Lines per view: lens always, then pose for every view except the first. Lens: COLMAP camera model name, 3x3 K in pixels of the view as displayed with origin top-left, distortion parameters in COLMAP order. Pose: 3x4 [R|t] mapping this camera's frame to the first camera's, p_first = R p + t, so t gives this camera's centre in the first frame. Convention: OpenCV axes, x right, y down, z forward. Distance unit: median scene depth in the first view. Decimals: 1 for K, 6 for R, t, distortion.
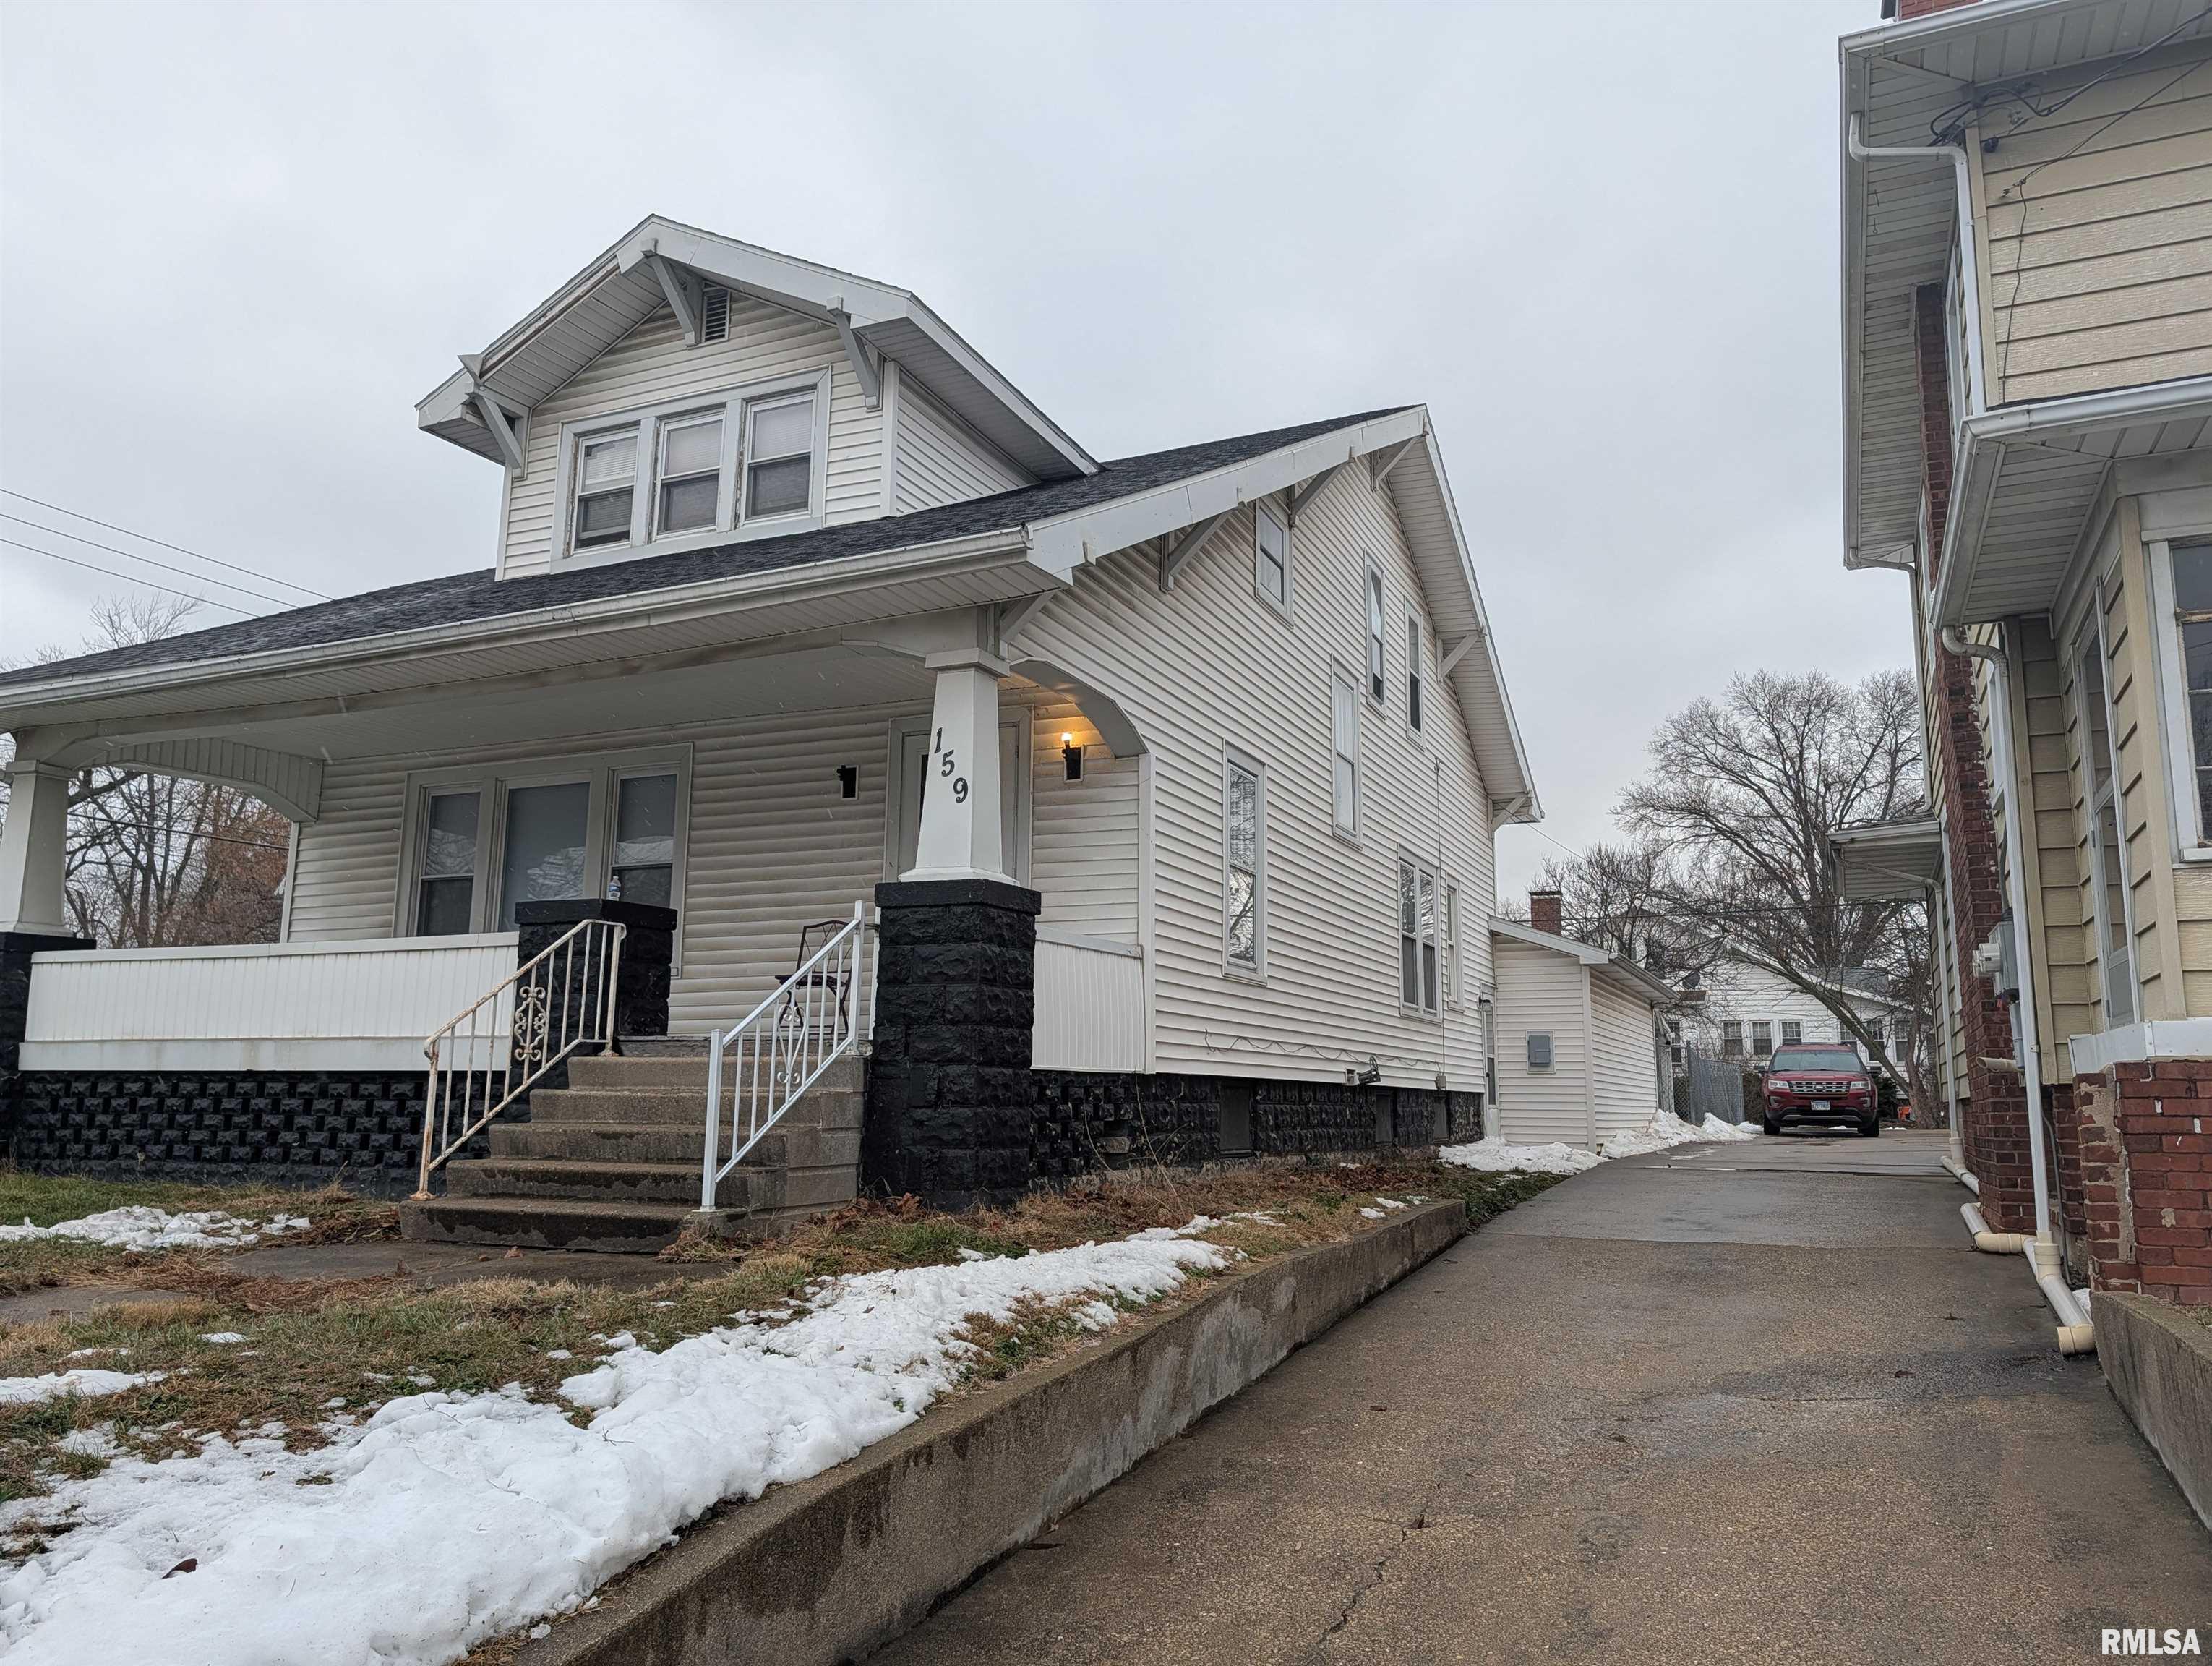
lens RADIAL K [[1577.4, 0, 1106.0], [0, 1577.4, 833.0], [0, 0, 1]] dist [0.032032, 0.000859]
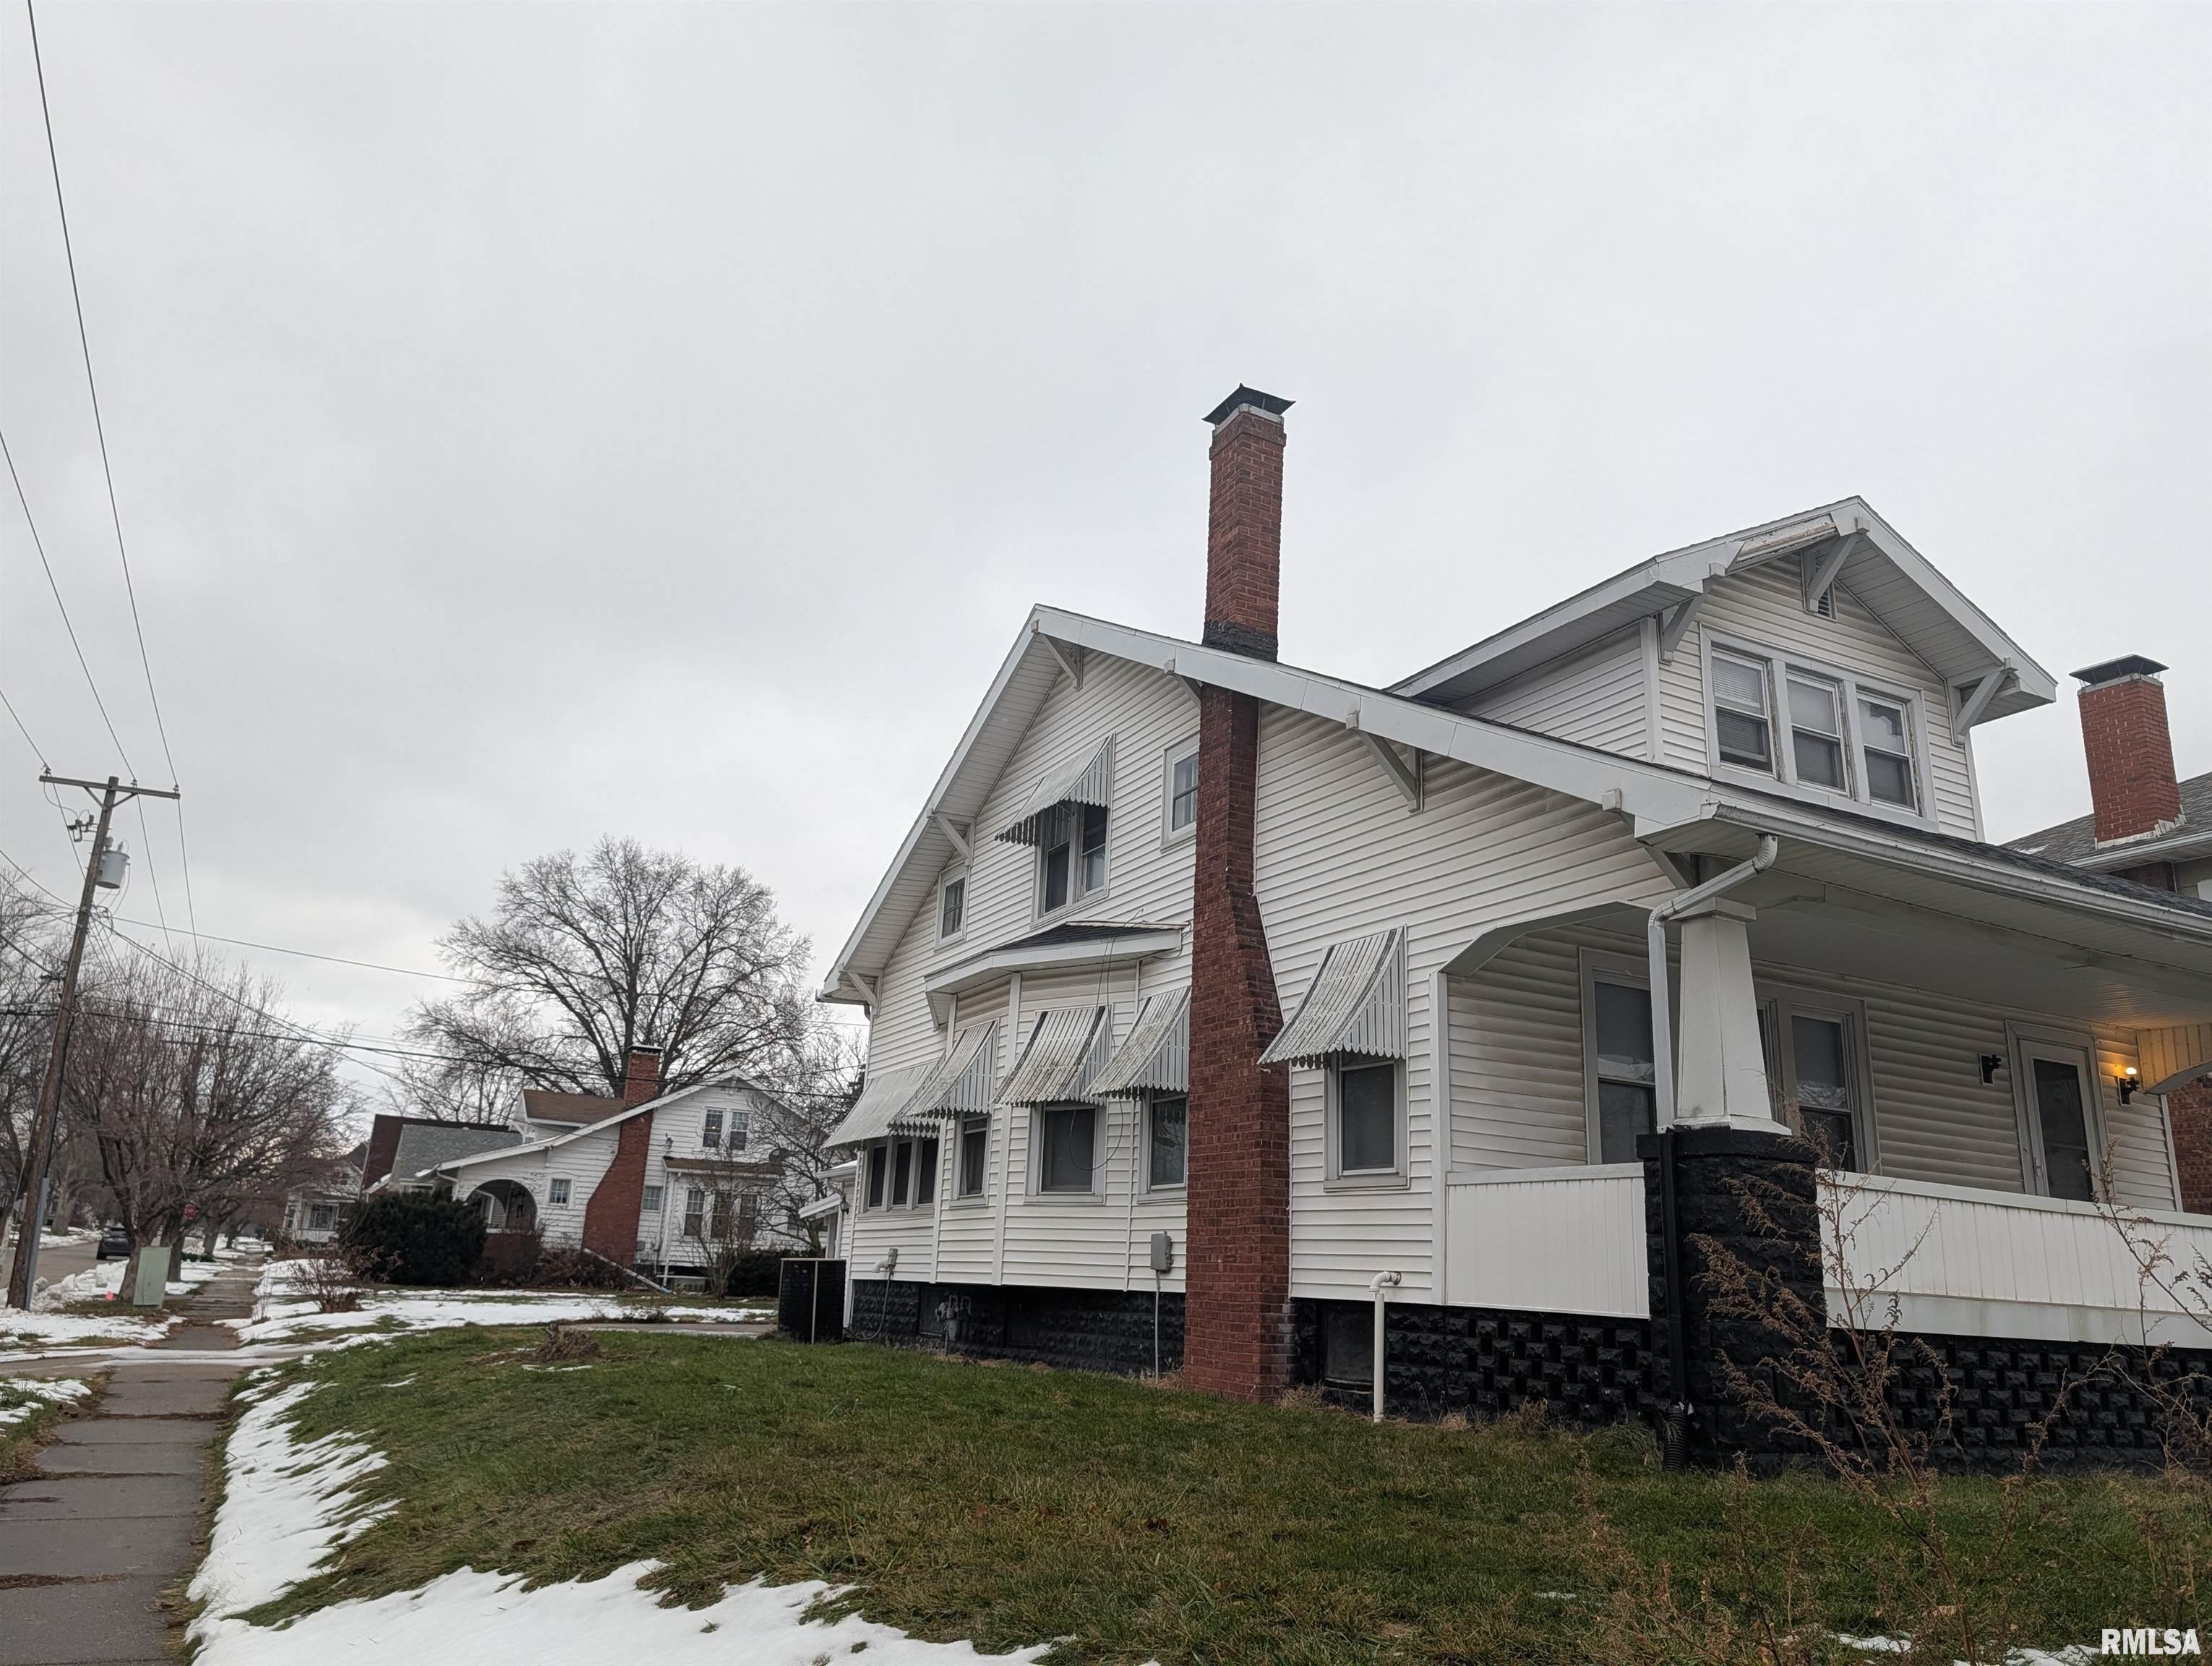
lens RADIAL K [[1577.4, 0, 1106.0], [0, 1577.4, 833.0], [0, 0, 1]] dist [0.032032, 0.000859]
pose [[0.615559, 0.235481, 0.752088, -1.376301], [-0.168806, 0.971564, -0.166038, 0.094808], [-0.769800, -0.024751, 0.637805, 0.718283]]
